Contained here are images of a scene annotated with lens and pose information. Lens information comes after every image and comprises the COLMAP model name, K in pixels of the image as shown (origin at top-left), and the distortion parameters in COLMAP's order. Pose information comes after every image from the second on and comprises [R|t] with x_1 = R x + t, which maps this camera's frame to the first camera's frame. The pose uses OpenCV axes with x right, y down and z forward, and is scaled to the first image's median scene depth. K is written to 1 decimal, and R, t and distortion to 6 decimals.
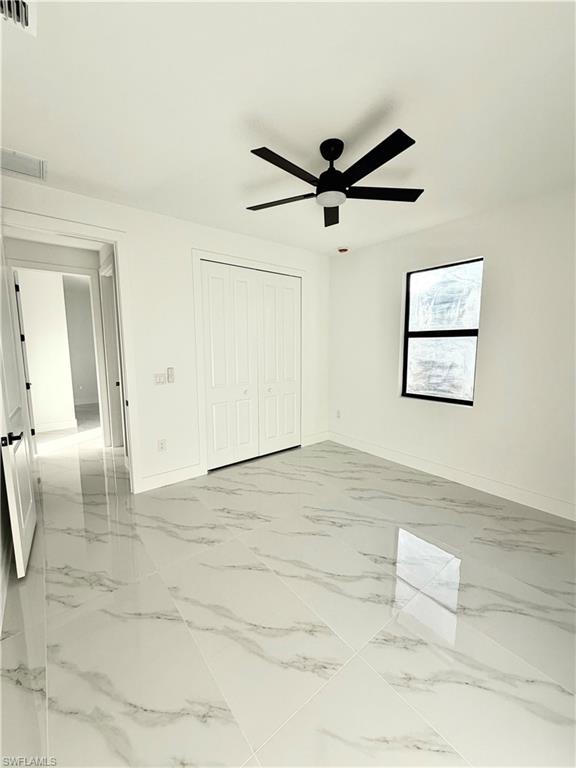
lens RADIAL K [[308.2, 0, 288.4], [0, 308.2, 382.5], [0, 0, 1]] dist [-0.000589, 0.000146]
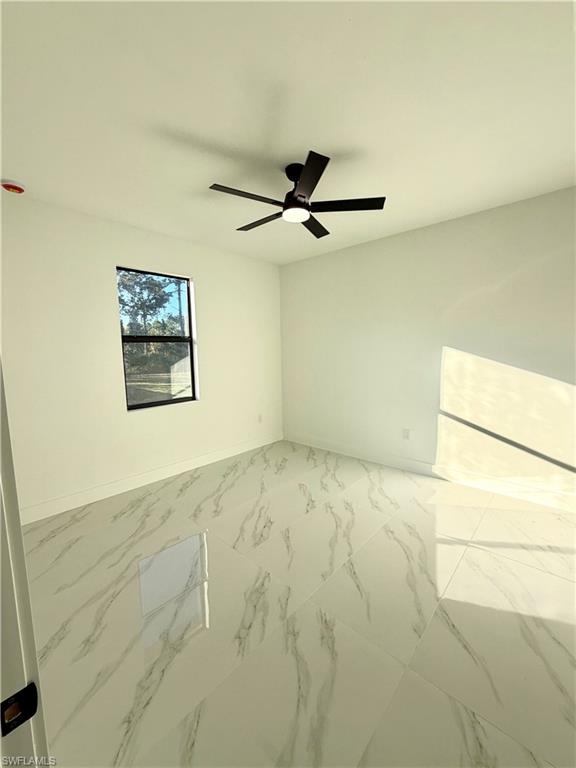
lens RADIAL K [[306.2, 0, 288.6], [0, 306.2, 379.6], [0, 0, 1]] dist [0.004172, 0.000159]
pose [[-0.153202, -0.094454, 0.983670, -0.766066], [0.136432, 0.983867, 0.115722, -0.113048], [-0.978731, 0.151933, -0.137844, 0.956148]]
